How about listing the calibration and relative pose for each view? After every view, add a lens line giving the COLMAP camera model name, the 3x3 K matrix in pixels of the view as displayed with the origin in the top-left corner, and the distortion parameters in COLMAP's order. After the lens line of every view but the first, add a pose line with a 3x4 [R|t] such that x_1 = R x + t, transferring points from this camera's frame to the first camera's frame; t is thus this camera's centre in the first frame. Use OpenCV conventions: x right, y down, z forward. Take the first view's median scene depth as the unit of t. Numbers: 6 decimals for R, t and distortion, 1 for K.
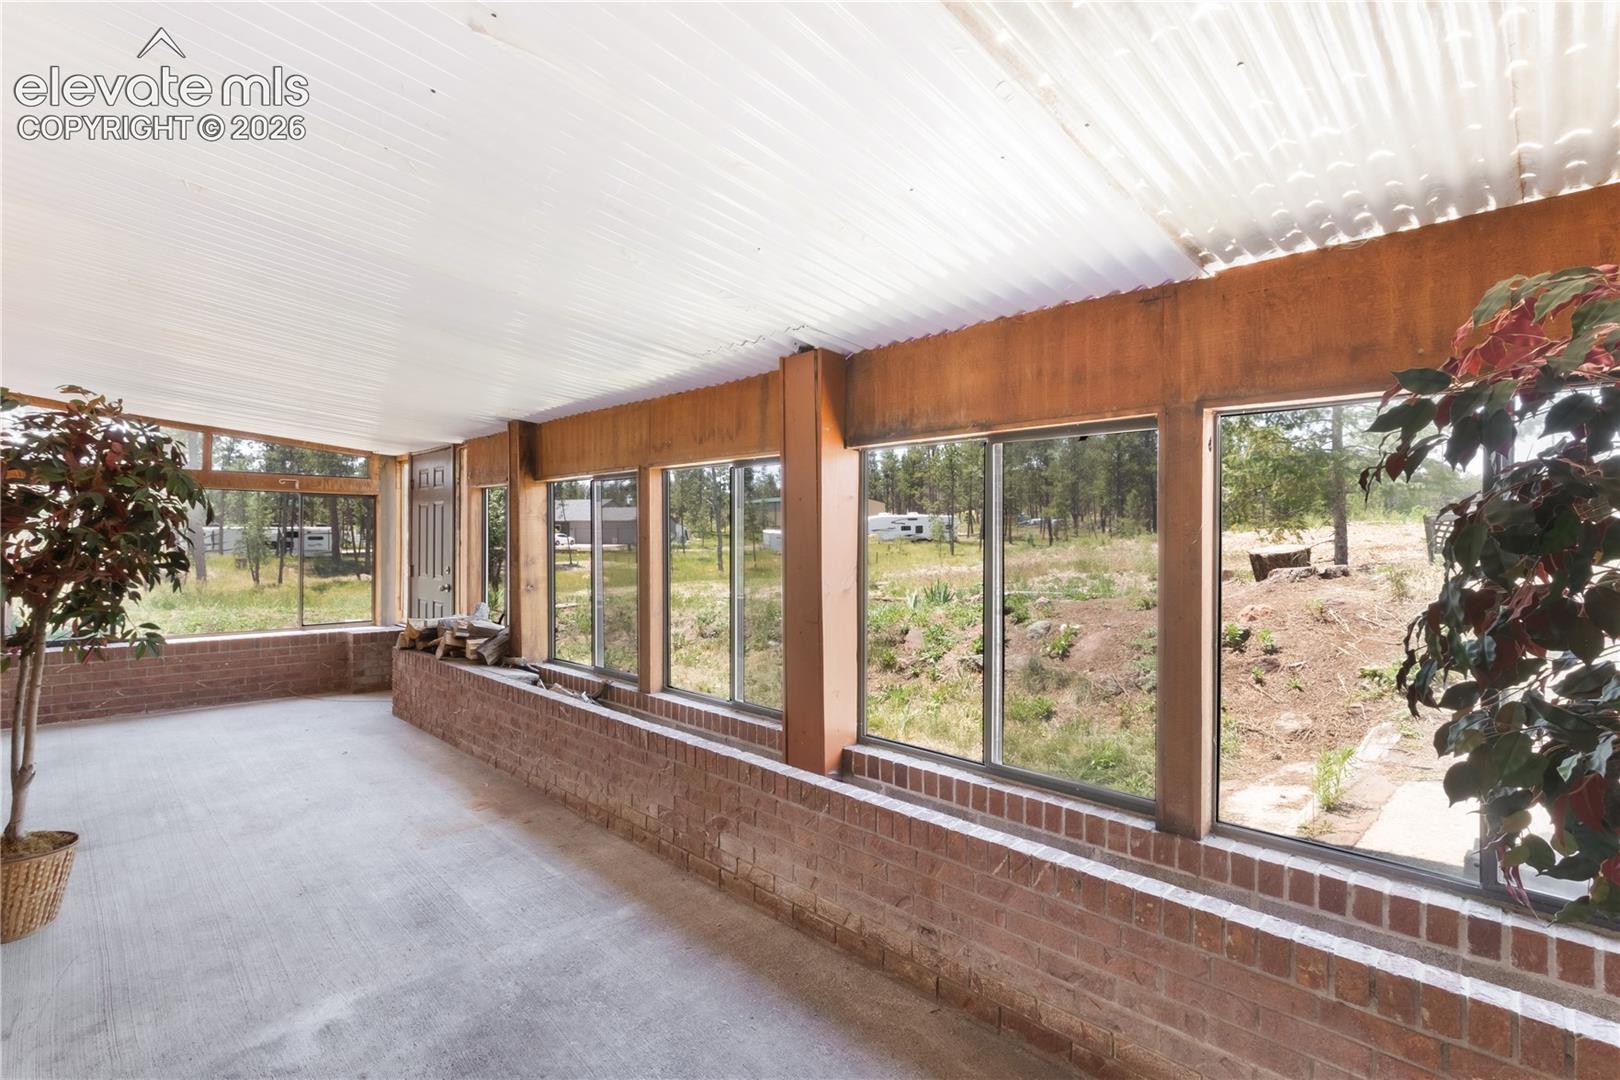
lens RADIAL K [[748.6, 0, 809.8], [0, 748.6, 545.8], [0, 0, 1]] dist [-0.004111, -0.001031]
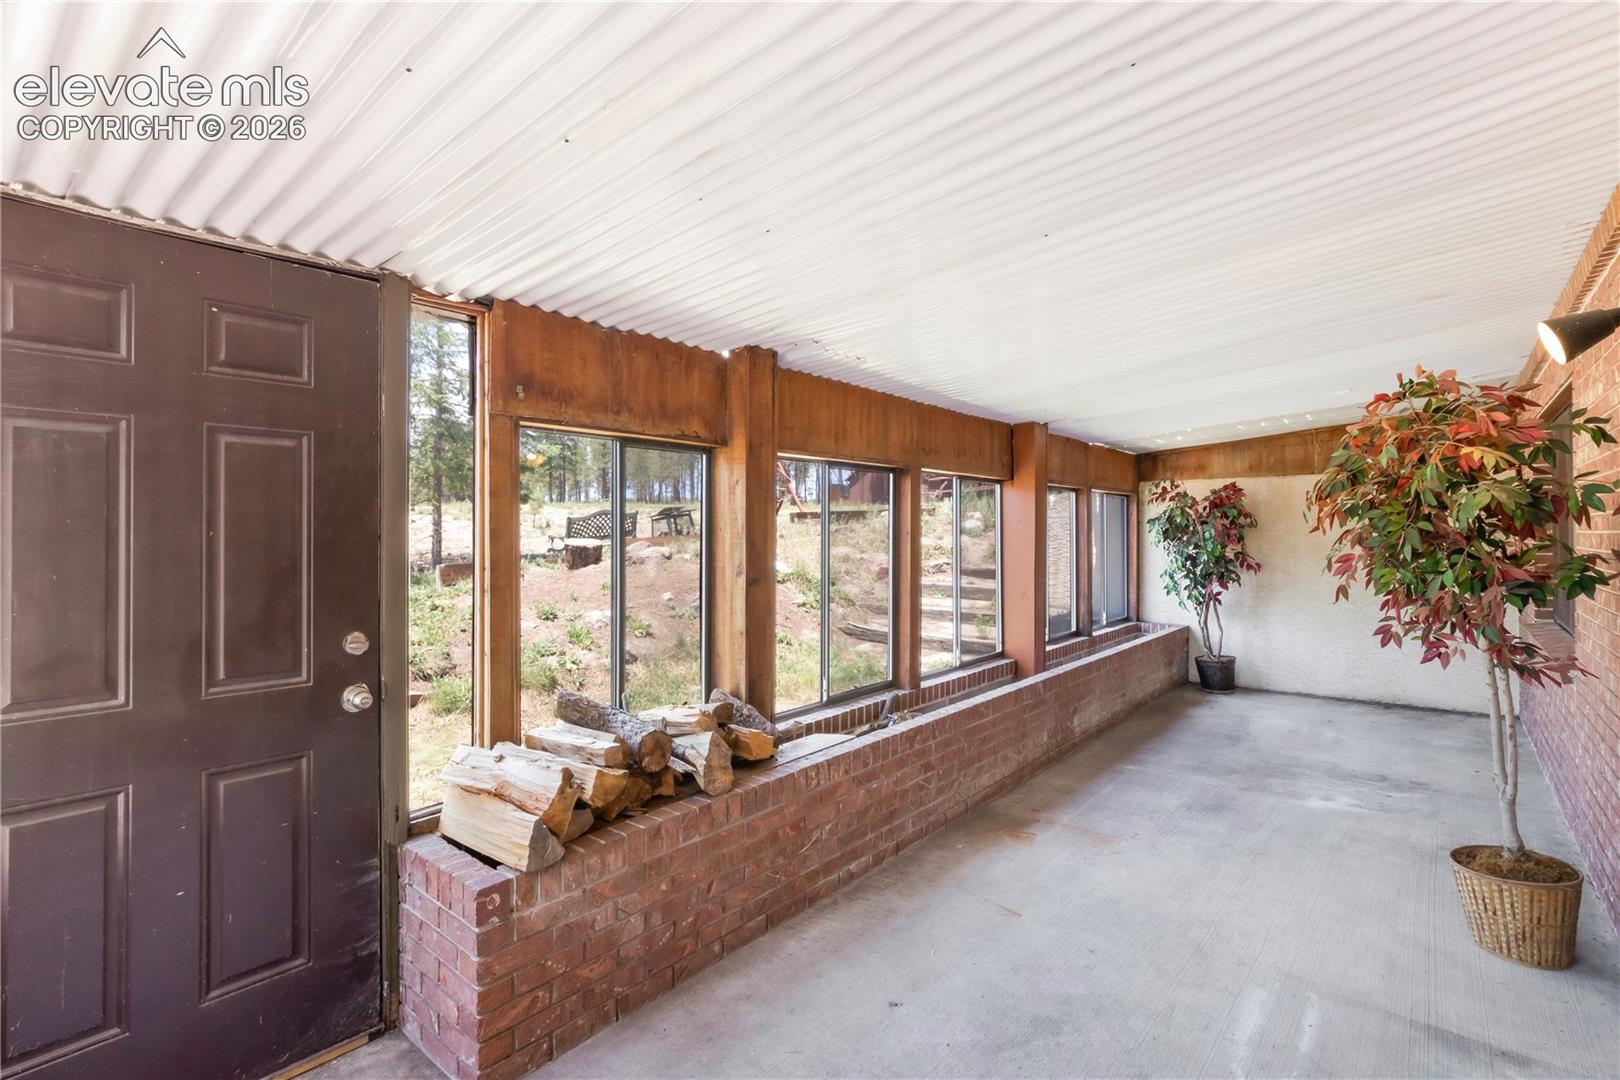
lens RADIAL K [[748.6, 0, 797.8], [0, 748.6, 526.9], [0, 0, 1]] dist [-0.004111, -0.001031]
pose [[-0.065391, 0.013900, 0.997763, -1.566126], [0.026714, 0.999569, -0.012174, -0.017107], [-0.997502, 0.025858, -0.065734, 1.568916]]
